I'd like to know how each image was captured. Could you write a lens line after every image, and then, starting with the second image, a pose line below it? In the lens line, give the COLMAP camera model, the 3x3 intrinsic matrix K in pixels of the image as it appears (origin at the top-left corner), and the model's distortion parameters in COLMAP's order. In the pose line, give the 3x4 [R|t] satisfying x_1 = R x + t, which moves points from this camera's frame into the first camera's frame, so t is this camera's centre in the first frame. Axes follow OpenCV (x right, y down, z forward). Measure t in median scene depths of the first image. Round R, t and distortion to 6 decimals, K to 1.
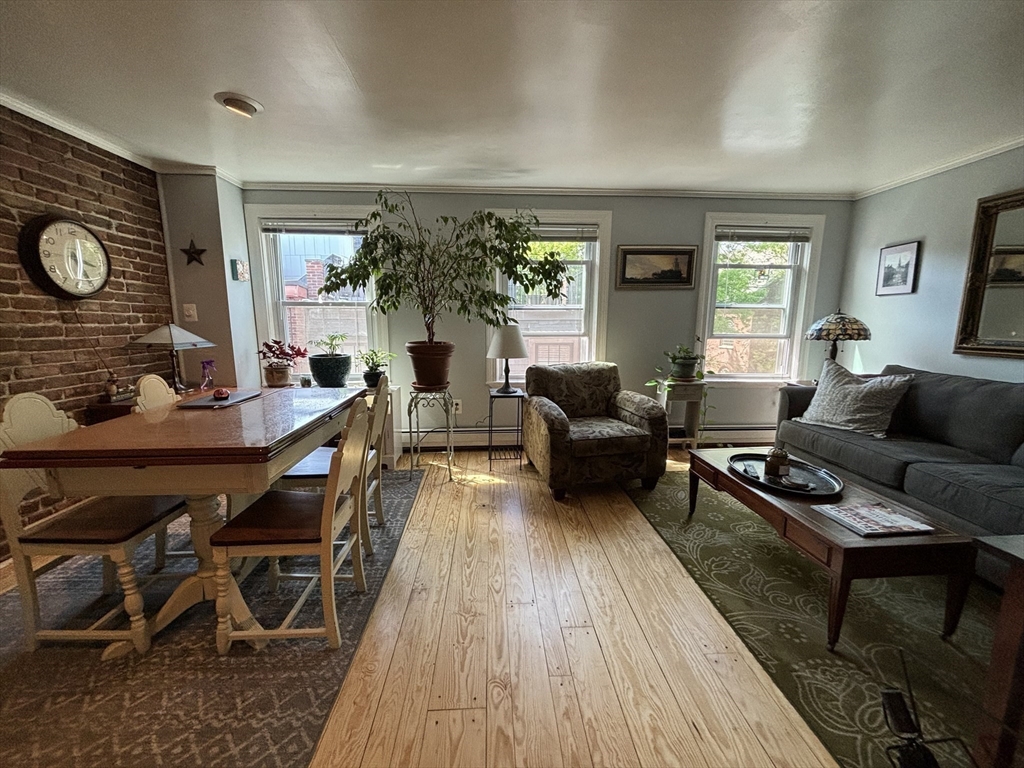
lens RADIAL K [[408.6, 0, 508.3], [0, 408.6, 382.9], [0, 0, 1]] dist [-0.001849, 0.000629]
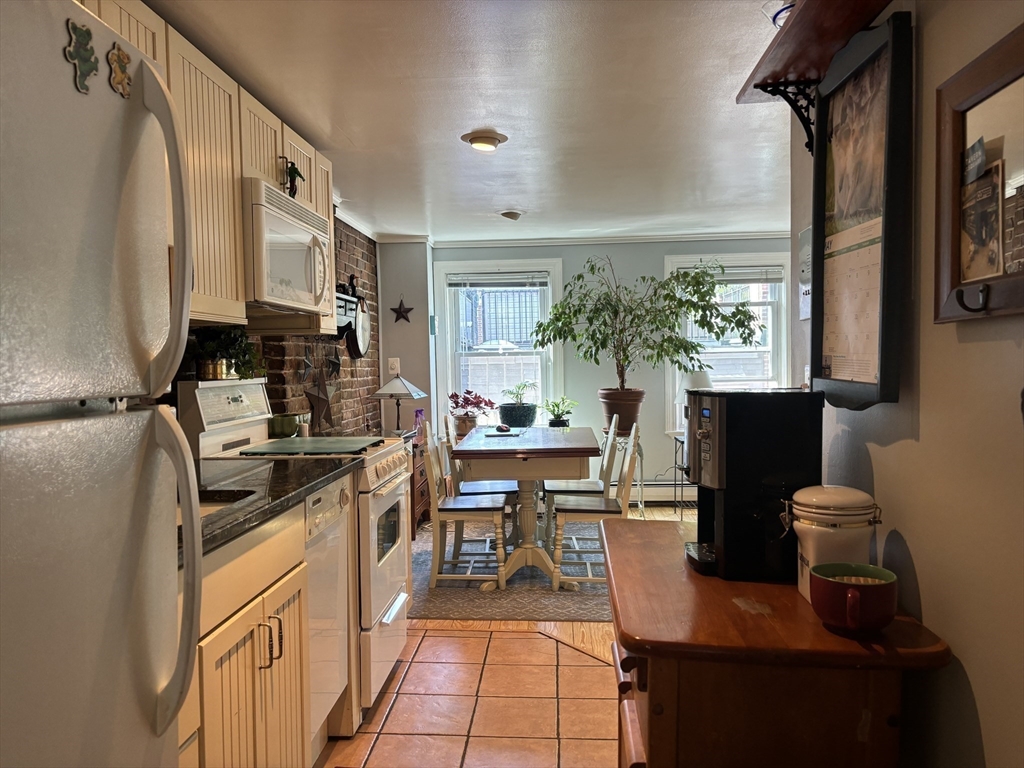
lens RADIAL K [[758.7, 0, 508.1], [0, 758.7, 385.6], [0, 0, 1]] dist [0.036473, -0.024975]
pose [[0.994041, -0.019696, -0.107217, -0.269210], [0.007009, 0.993054, -0.117447, 0.114358], [0.108786, 0.115995, 0.987274, -0.921314]]
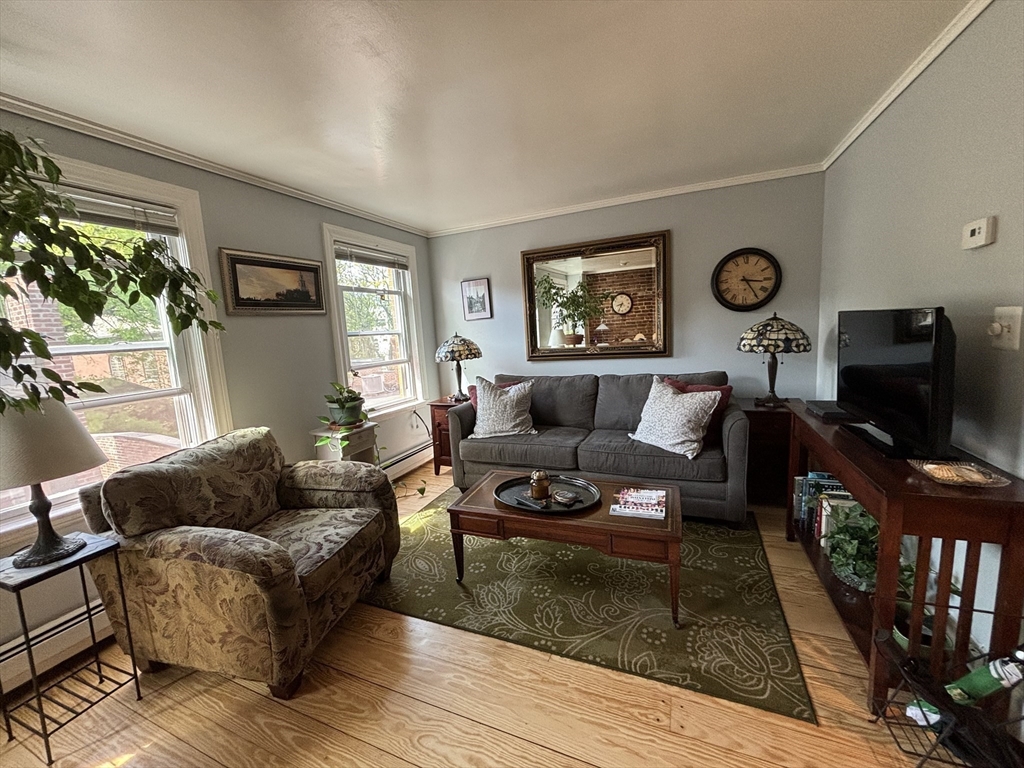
lens RADIAL K [[408.6, 0, 507.4], [0, 408.6, 385.4], [0, 0, 1]] dist [-0.001849, 0.000629]
pose [[0.428959, -0.153140, 0.890249, -0.159207], [0.201476, 0.976919, 0.070969, -0.089178], [-0.880569, 0.148921, 0.449912, 0.390988]]
